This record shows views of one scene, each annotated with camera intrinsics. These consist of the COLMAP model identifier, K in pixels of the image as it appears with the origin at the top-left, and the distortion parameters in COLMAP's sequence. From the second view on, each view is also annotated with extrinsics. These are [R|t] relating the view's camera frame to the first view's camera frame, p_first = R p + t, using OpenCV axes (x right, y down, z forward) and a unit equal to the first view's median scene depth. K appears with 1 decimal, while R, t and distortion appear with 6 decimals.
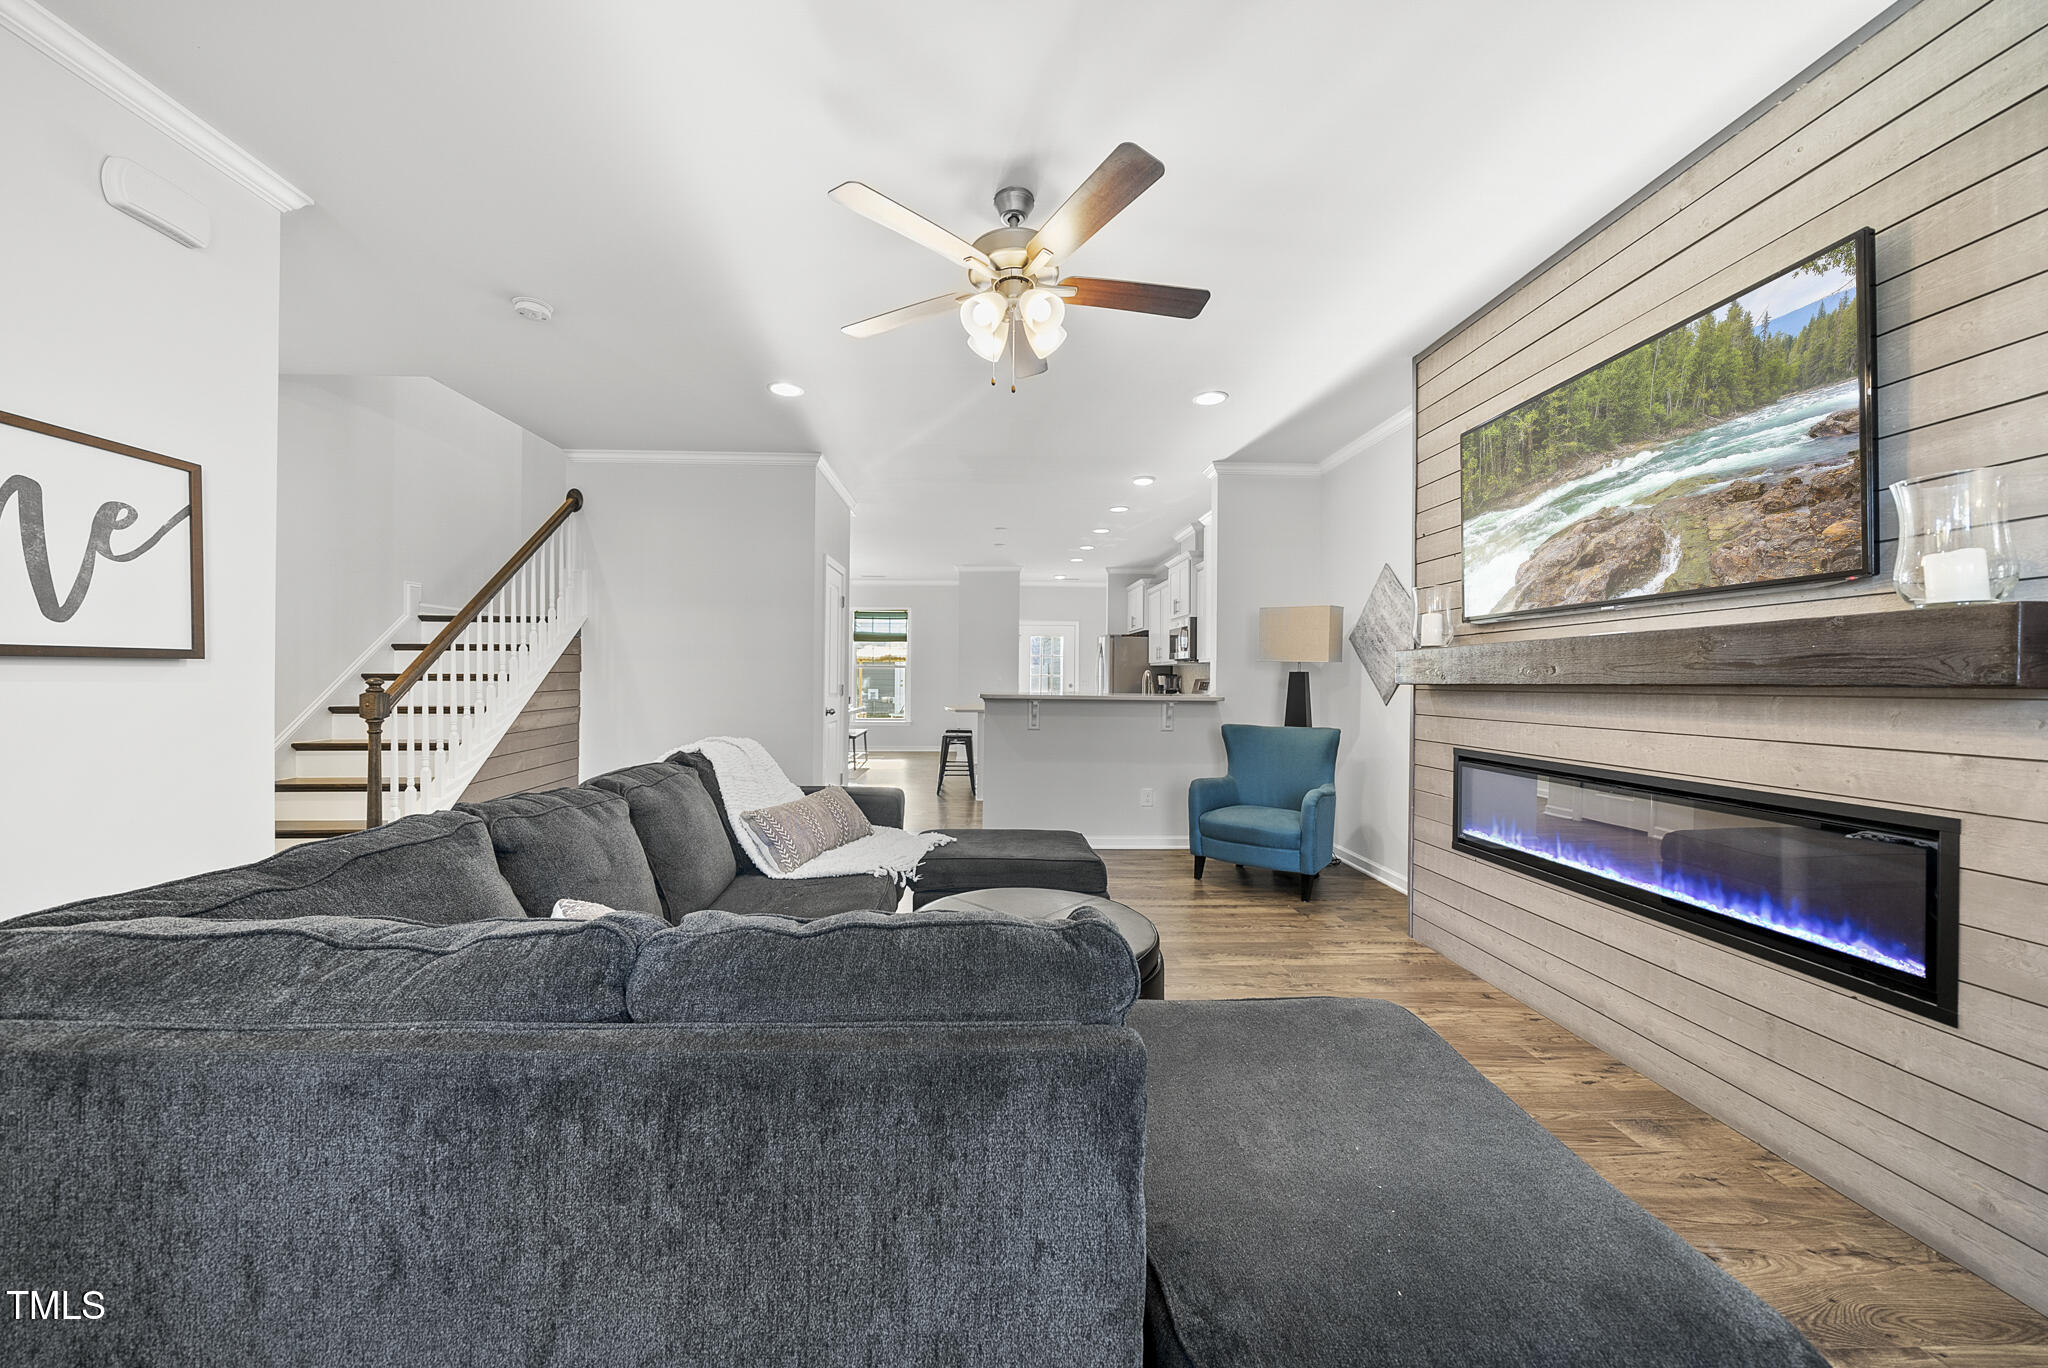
lens RADIAL K [[705.9, 0, 1003.4], [0, 705.9, 678.0], [0, 0, 1]] dist [-0.001444, -0.000251]
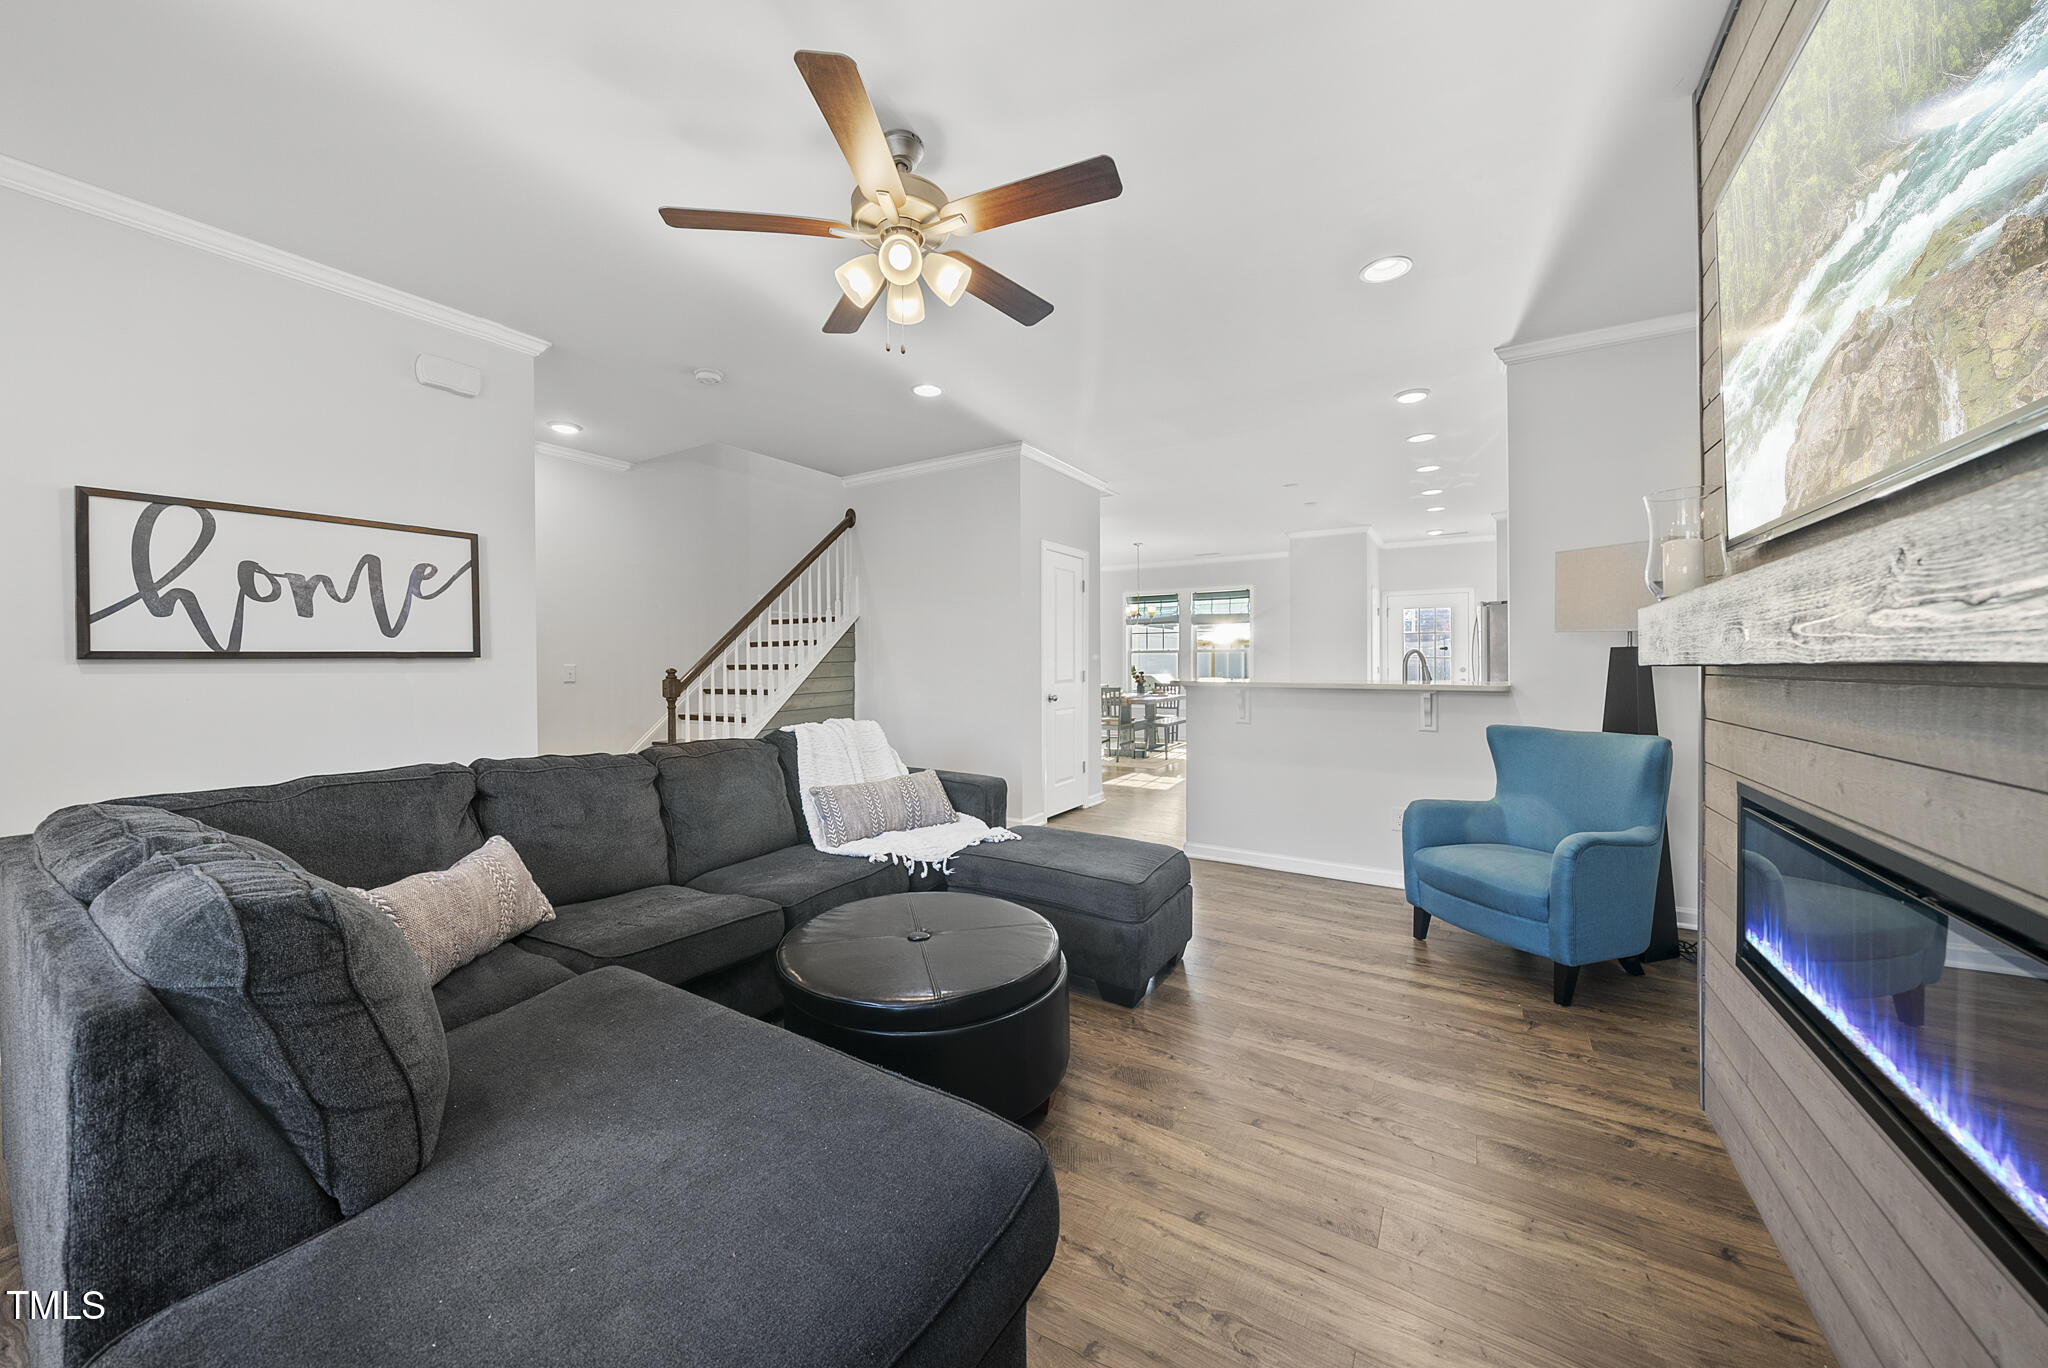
lens RADIAL K [[721.3, 0, 1011.3], [0, 721.3, 663.8], [0, 0, 1]] dist [-0.002286, -0.000155]
pose [[0.825689, -0.010863, -0.564021, 0.509809], [0.011167, 0.999933, -0.002911, 0.003422], [0.564015, -0.003895, 0.825755, 0.235801]]
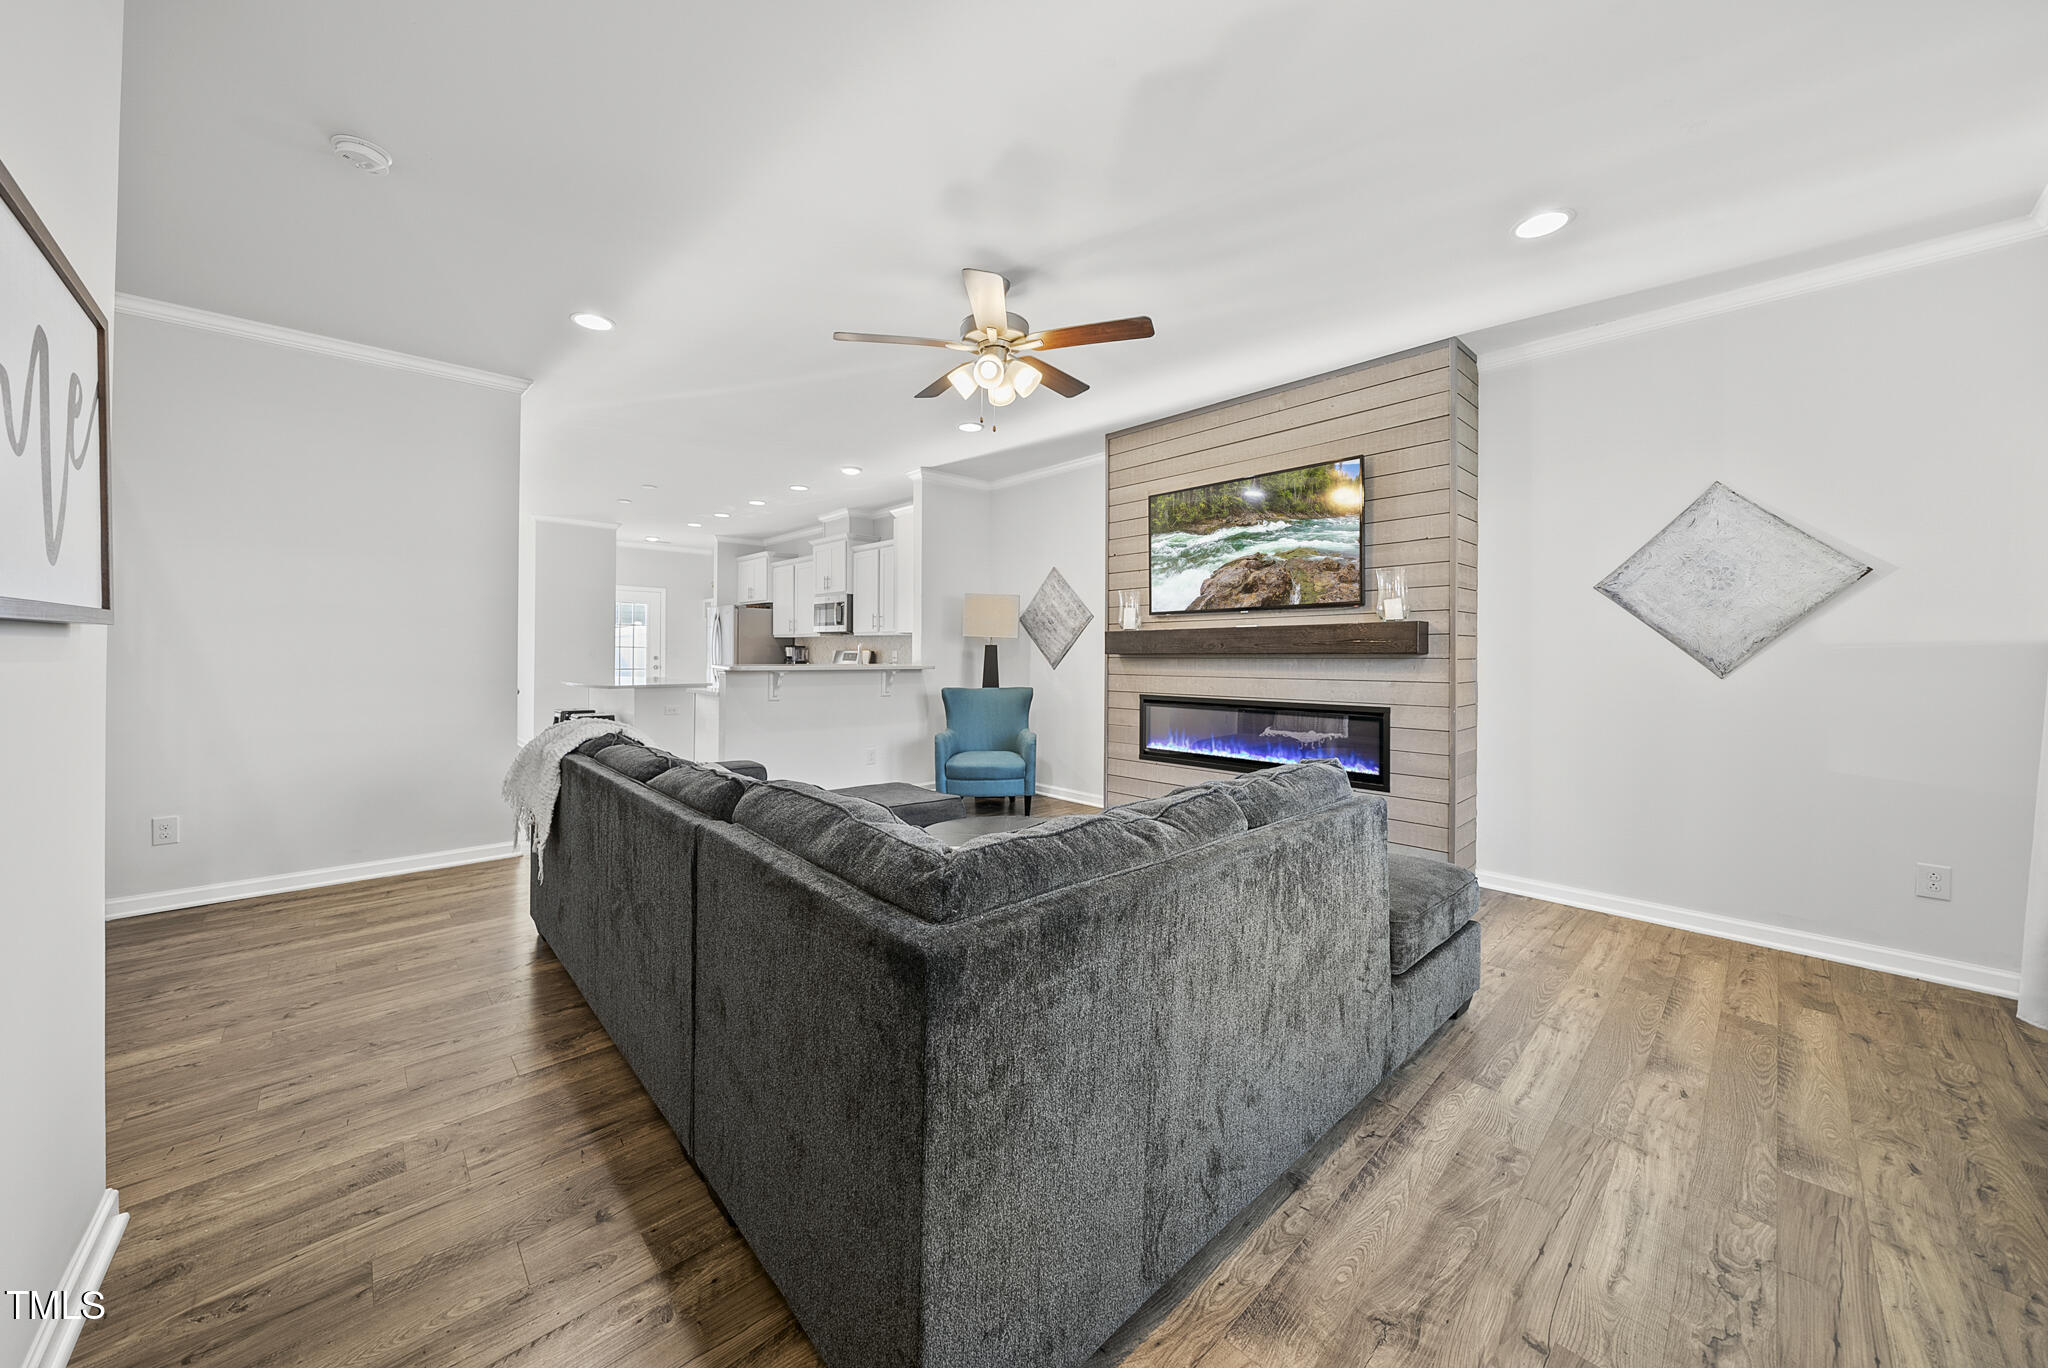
lens RADIAL K [[722.1, 0, 1005.8], [0, 722.1, 651.4], [0, 0, 1]] dist [0.000099, -0.000050]
pose [[0.757572, -0.003934, 0.652740, -0.655459], [0.001779, 0.999991, 0.003962, -0.003445], [-0.652749, -0.001840, 0.757572, -0.016725]]
